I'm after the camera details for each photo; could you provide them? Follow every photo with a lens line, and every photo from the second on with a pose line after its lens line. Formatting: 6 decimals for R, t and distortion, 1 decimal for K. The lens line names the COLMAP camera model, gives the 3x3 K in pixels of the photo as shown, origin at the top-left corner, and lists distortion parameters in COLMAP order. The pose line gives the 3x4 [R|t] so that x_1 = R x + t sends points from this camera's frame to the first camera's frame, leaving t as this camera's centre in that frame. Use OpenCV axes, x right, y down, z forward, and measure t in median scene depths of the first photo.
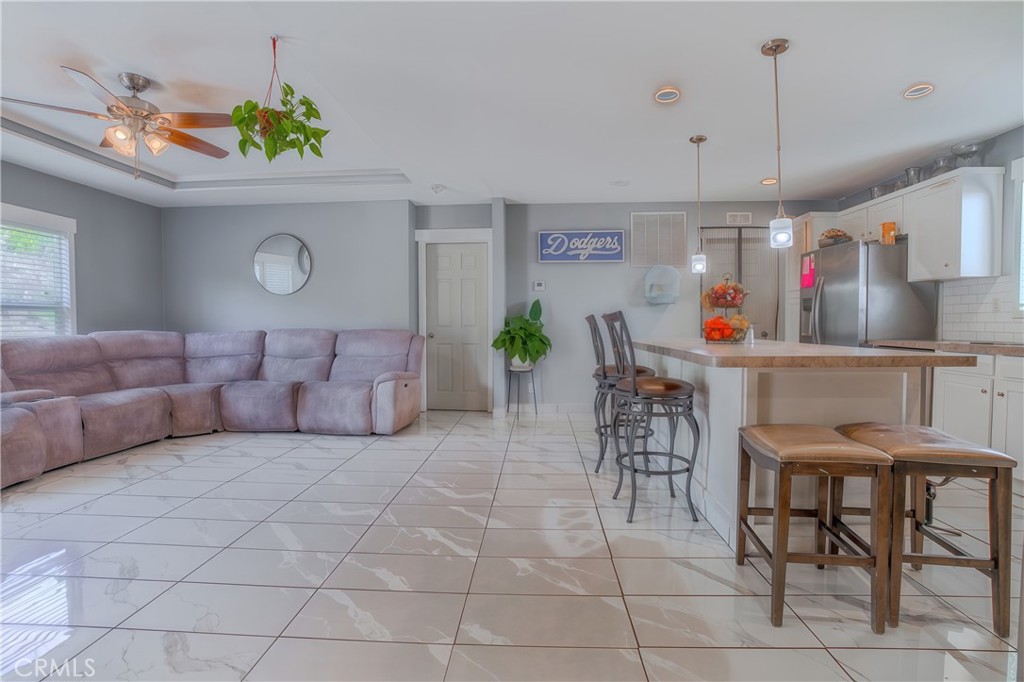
lens RADIAL K [[472.0, 0, 509.3], [0, 472.0, 336.9], [0, 0, 1]] dist [-0.062156, 0.000880]
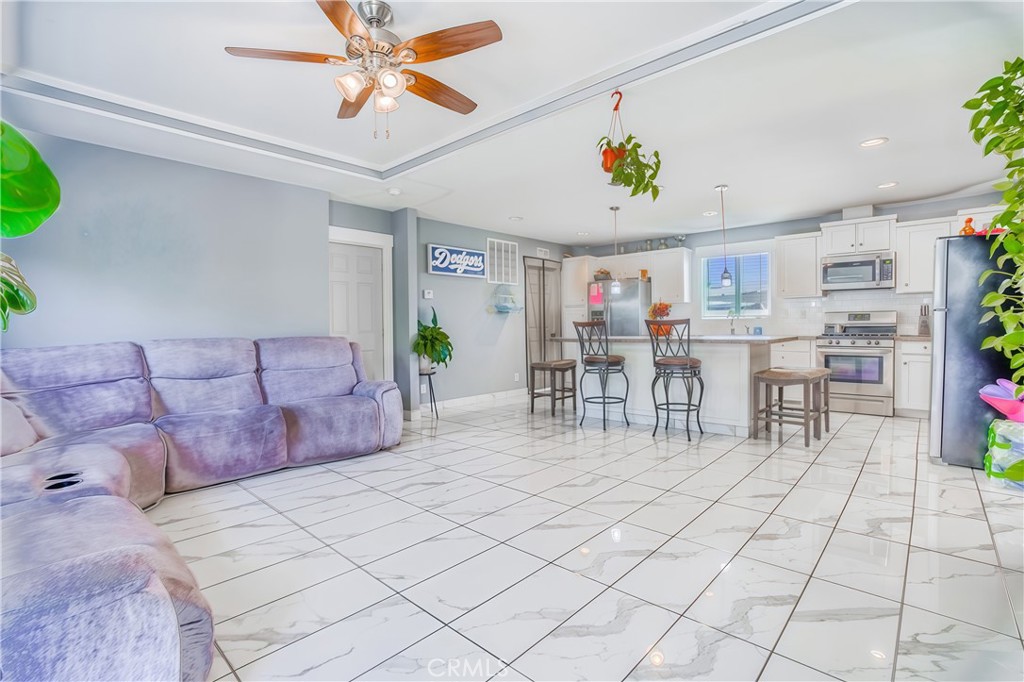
lens RADIAL K [[472.0, 0, 509.3], [0, 472.0, 336.9], [0, 0, 1]] dist [-0.062156, 0.000880]
pose [[0.642589, -0.018316, 0.765992, -0.755749], [0.031038, 0.999516, -0.002138, -0.002502], [-0.765582, 0.025149, 0.642846, 0.193657]]
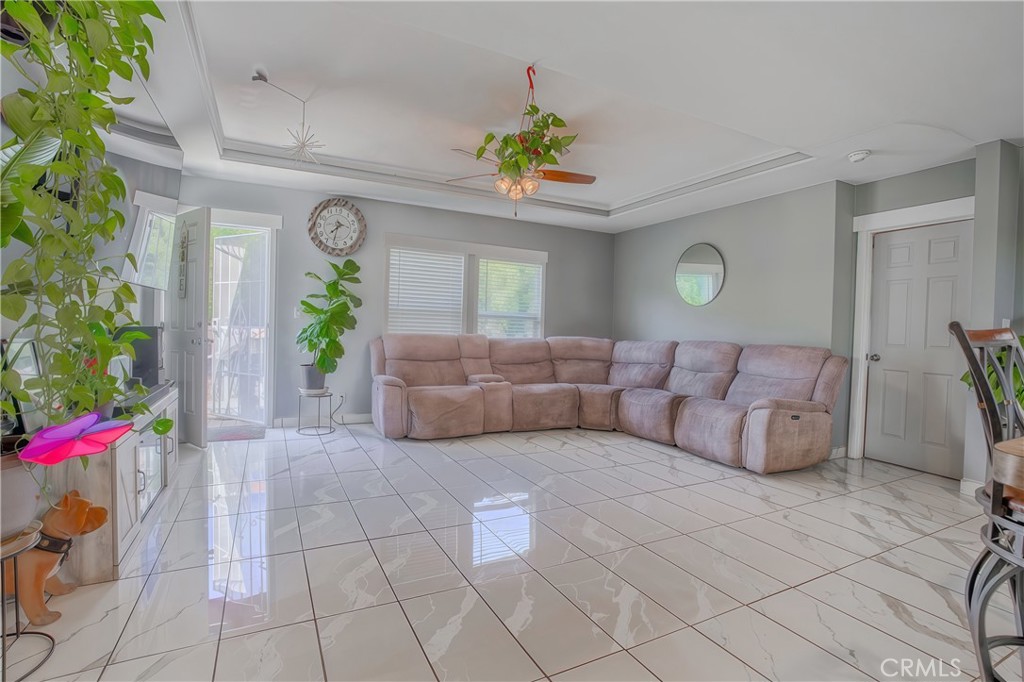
lens RADIAL K [[472.0, 0, 509.3], [0, 472.0, 336.9], [0, 0, 1]] dist [-0.062156, 0.000880]
pose [[0.503872, 0.030105, -0.863254, 0.186905], [-0.054966, 0.998484, 0.002737, -0.006948], [0.862028, 0.046071, 0.504763, 0.188585]]
